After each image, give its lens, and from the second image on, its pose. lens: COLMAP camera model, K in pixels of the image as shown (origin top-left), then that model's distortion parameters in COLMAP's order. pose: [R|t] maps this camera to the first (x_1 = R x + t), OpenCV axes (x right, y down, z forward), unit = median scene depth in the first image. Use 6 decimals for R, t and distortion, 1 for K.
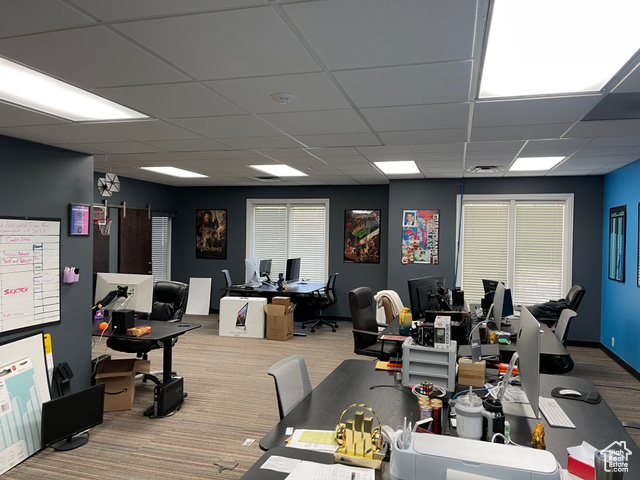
lens RADIAL K [[484.3, 0, 327.0], [0, 484.3, 239.1], [0, 0, 1]] dist [0.043546, -0.007385]
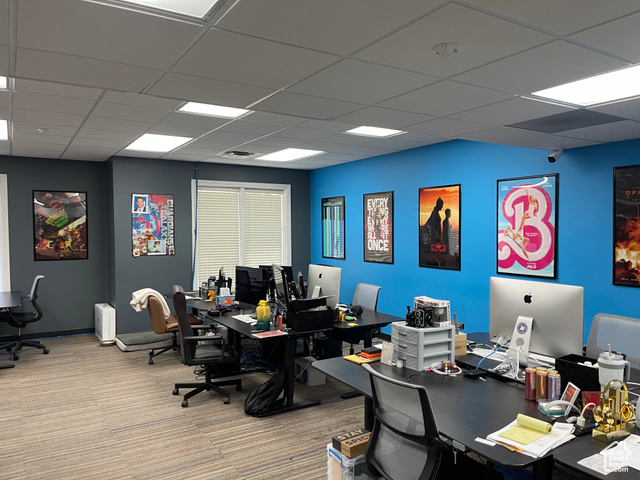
lens RADIAL K [[484.3, 0, 324.3], [0, 484.3, 241.8], [0, 0, 1]] dist [0.043546, -0.007385]
pose [[0.670354, -0.040362, 0.740943, -0.229809], [0.019920, 0.999139, 0.036405, -0.000034], [-0.741774, -0.009645, 0.670580, 0.160481]]
